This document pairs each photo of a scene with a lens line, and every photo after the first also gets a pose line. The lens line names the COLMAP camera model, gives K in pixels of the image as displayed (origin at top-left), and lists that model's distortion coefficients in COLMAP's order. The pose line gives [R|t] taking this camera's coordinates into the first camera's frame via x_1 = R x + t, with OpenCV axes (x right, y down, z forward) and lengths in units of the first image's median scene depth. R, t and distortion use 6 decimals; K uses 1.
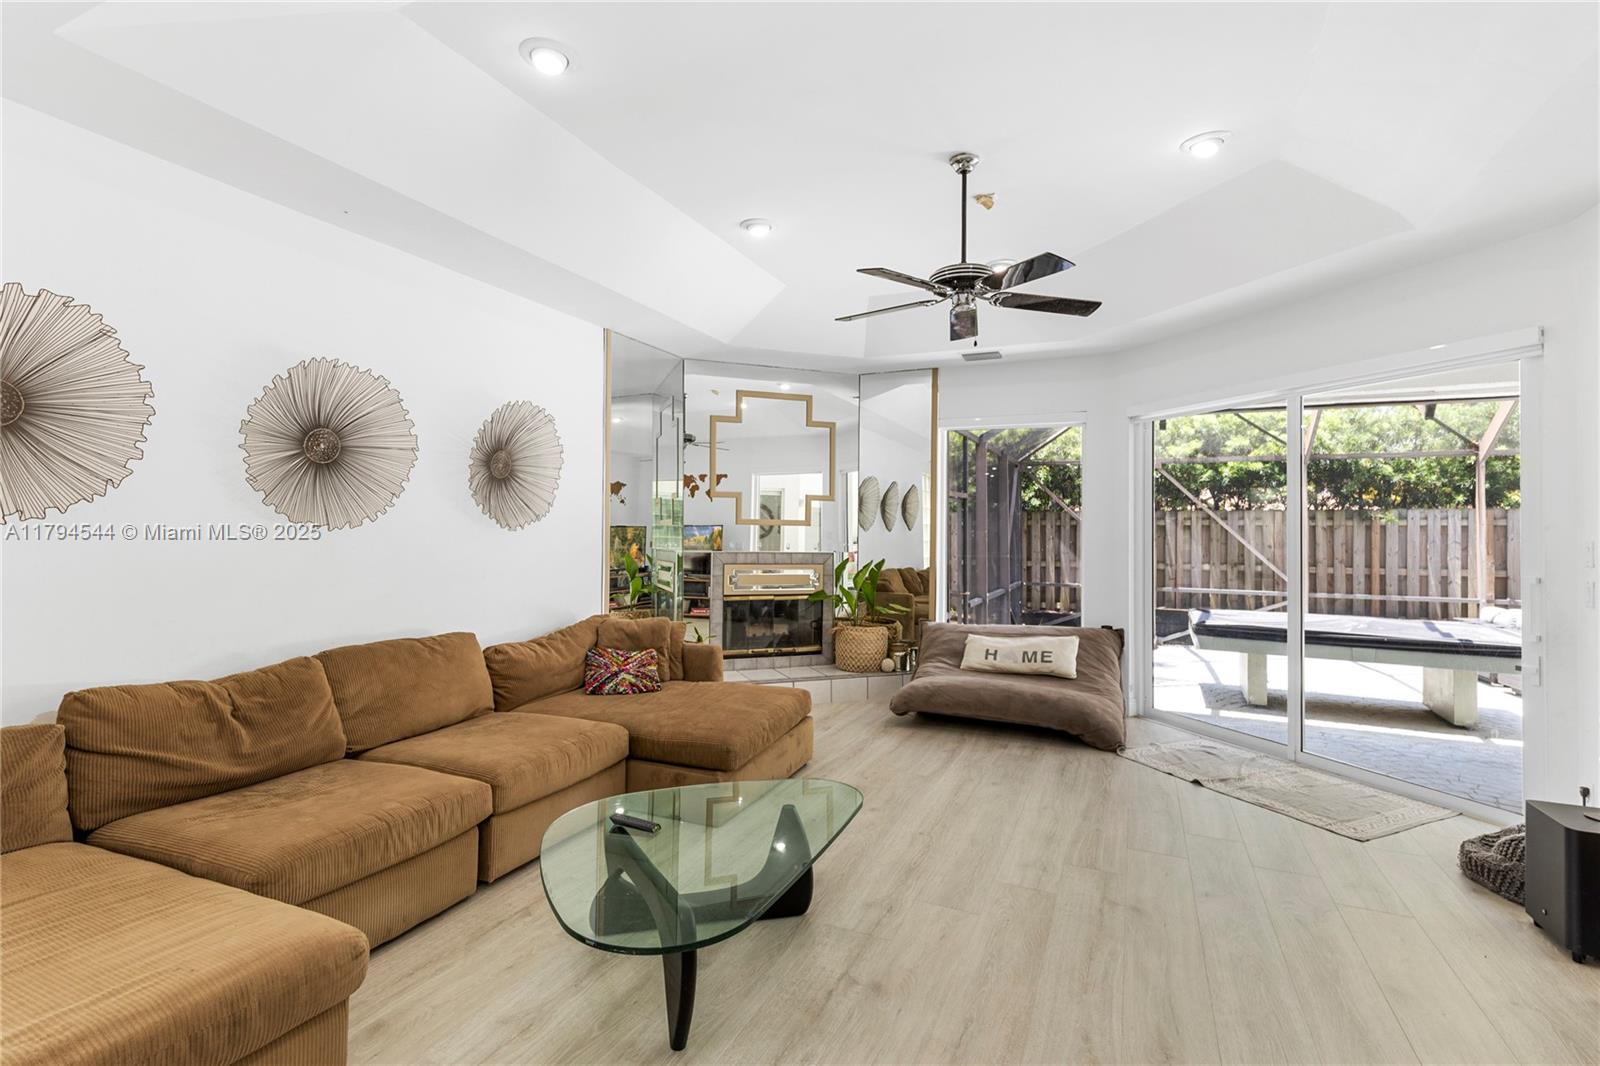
lens RADIAL K [[729.8, 0, 808.3], [0, 729.8, 523.1], [0, 0, 1]] dist [0.006014, -0.000699]
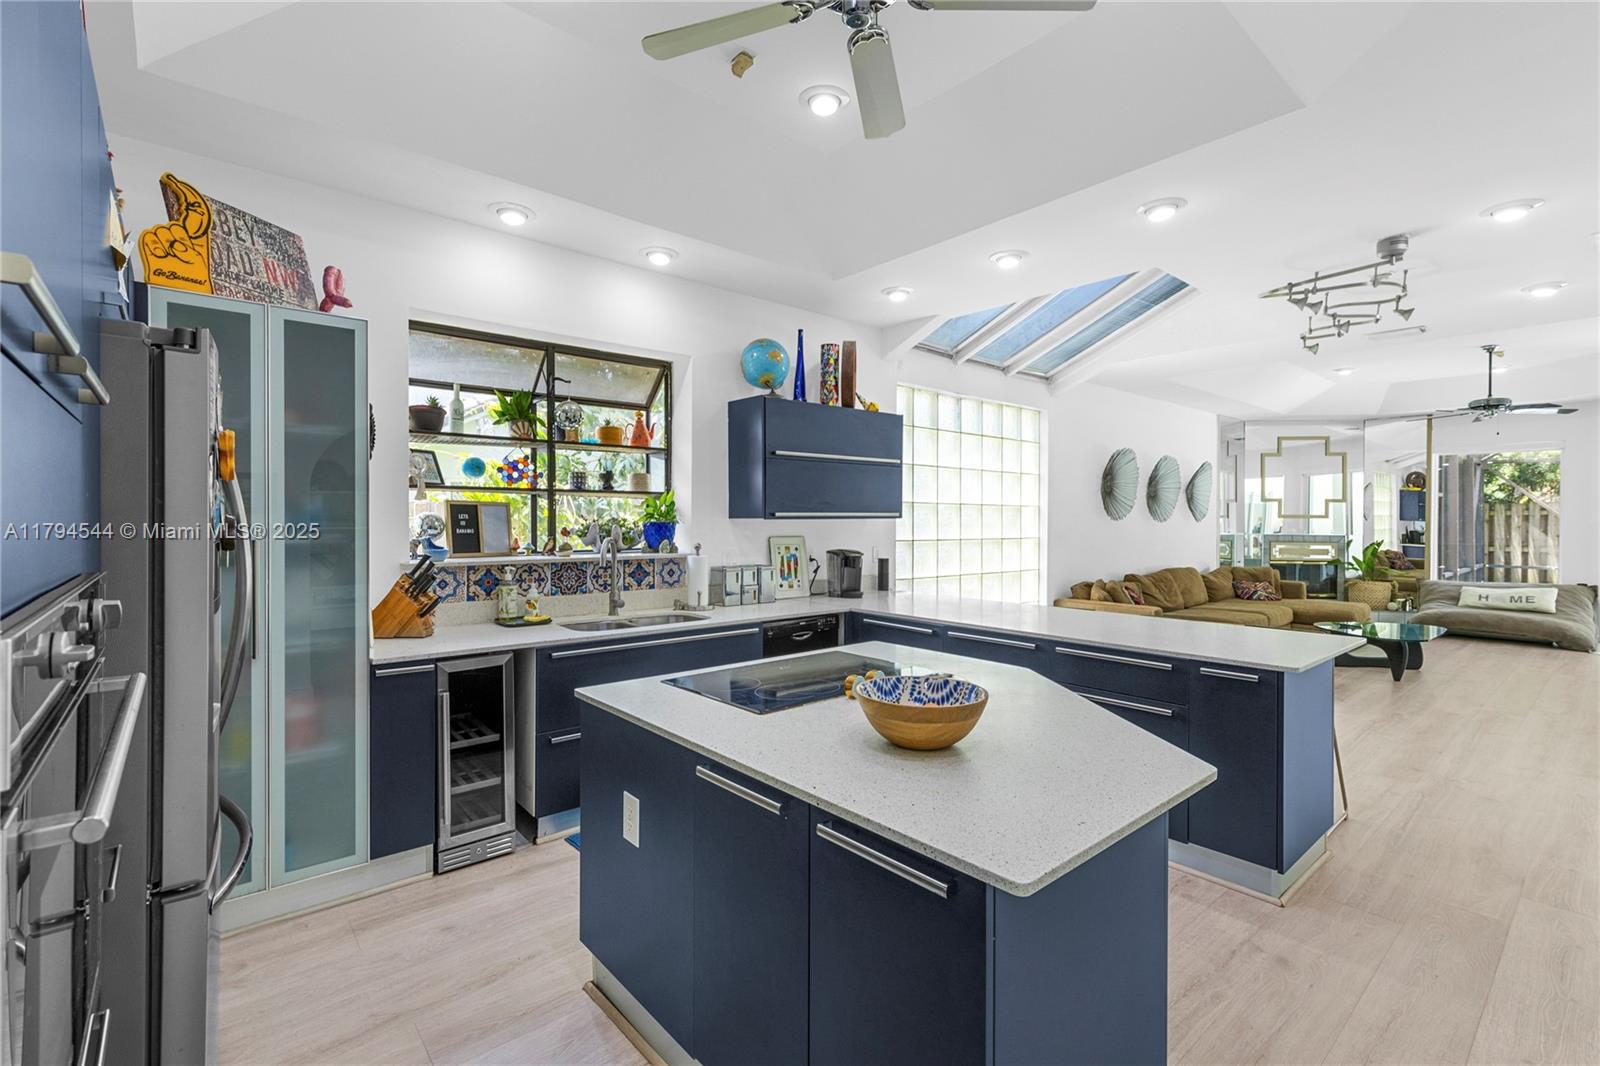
lens RADIAL K [[729.8, 0, 799.1], [0, 729.8, 521.4], [0, 0, 1]] dist [0.006014, -0.000699]
pose [[0.906832, -0.003829, -0.421474, -0.519670], [0.008625, 0.999918, 0.009472, -0.020521], [0.421403, -0.012225, 0.906791, -1.311621]]
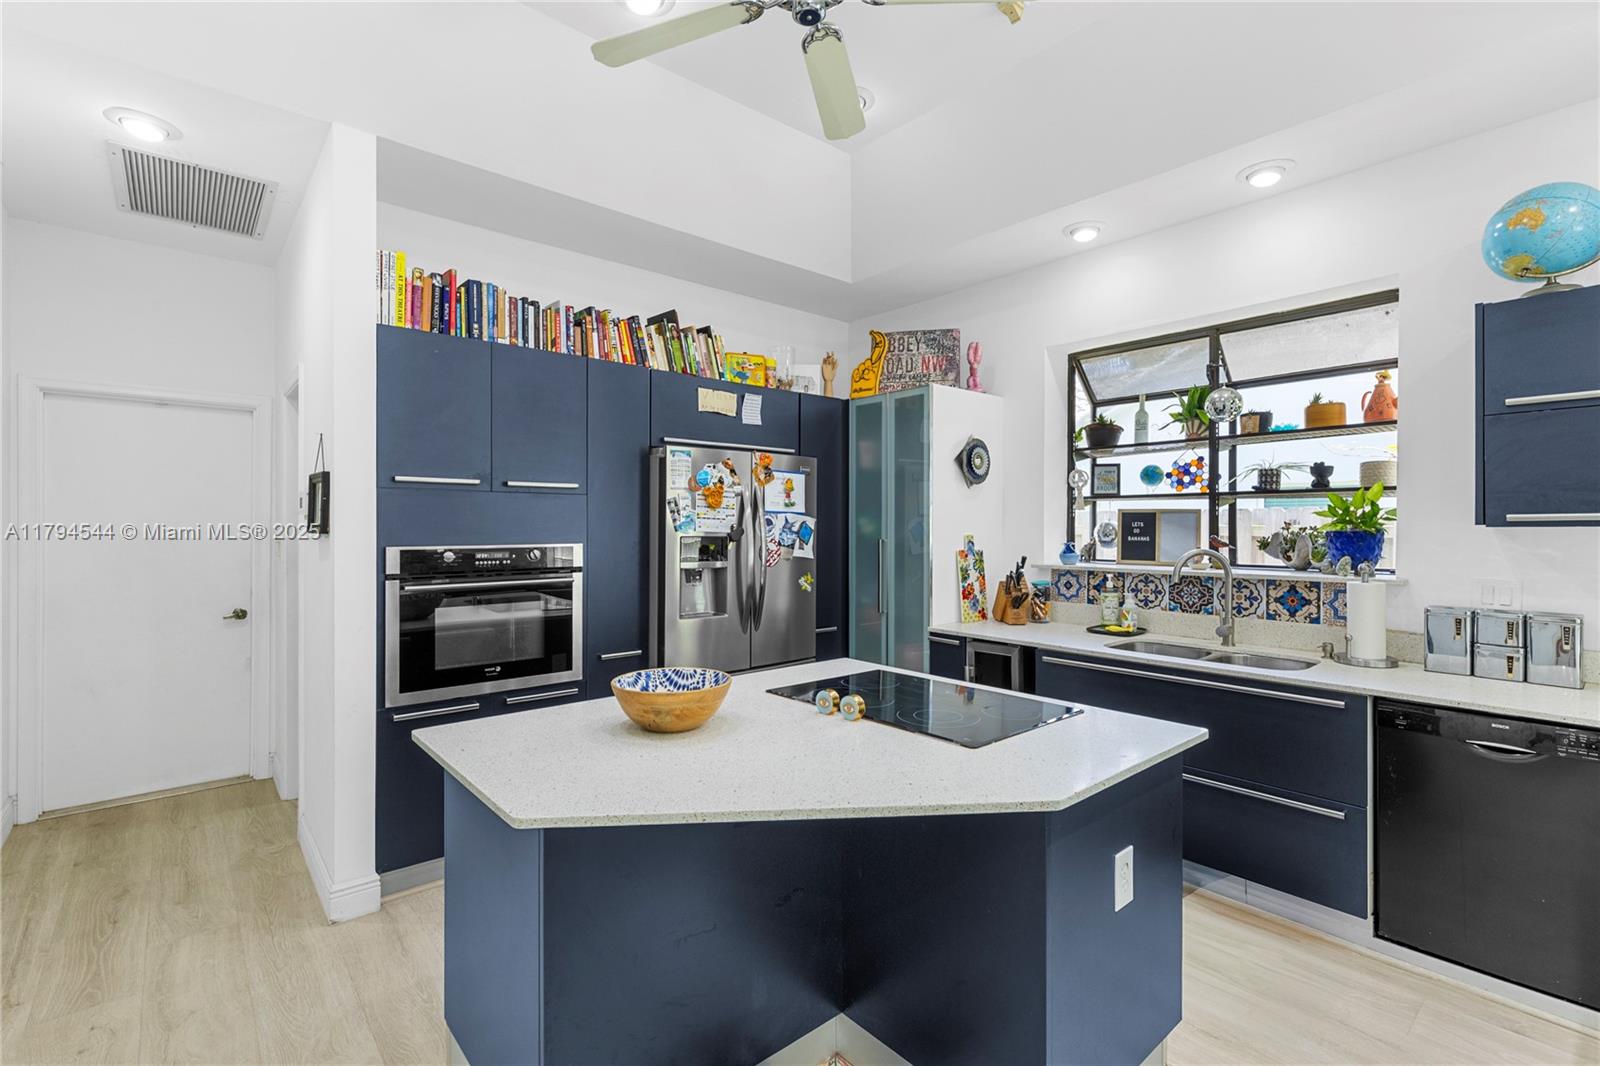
lens RADIAL K [[729.8, 0, 796.0], [0, 729.8, 530.8], [0, 0, 1]] dist [0.006014, -0.000699]
pose [[-0.436345, -0.004732, -0.899767, -0.273398], [0.003080, 0.999972, -0.006752, -0.009400], [0.899774, -0.005718, -0.436319, -0.691164]]
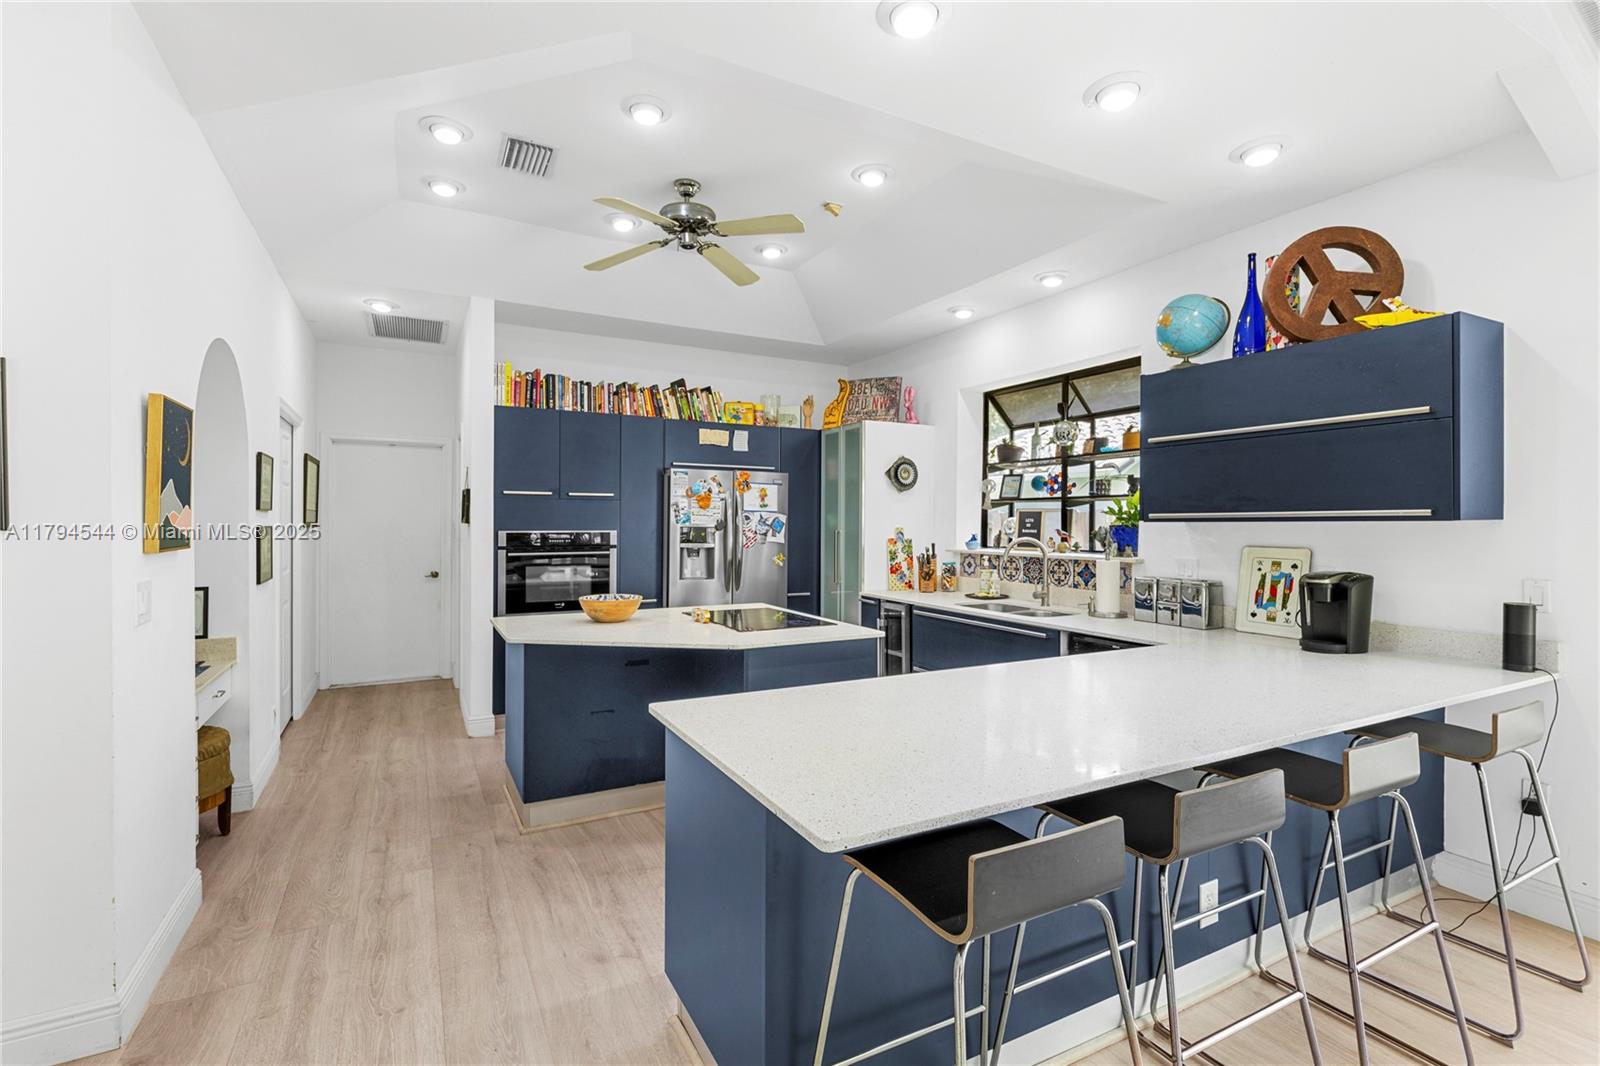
lens RADIAL K [[729.8, 0, 821.9], [0, 729.8, 528.7], [0, 0, 1]] dist [0.006014, -0.000699]
pose [[-0.601099, -0.004297, -0.799163, -0.112700], [-0.002929, 0.999991, -0.003174, -0.003696], [0.799169, 0.000432, -0.601106, -0.274351]]
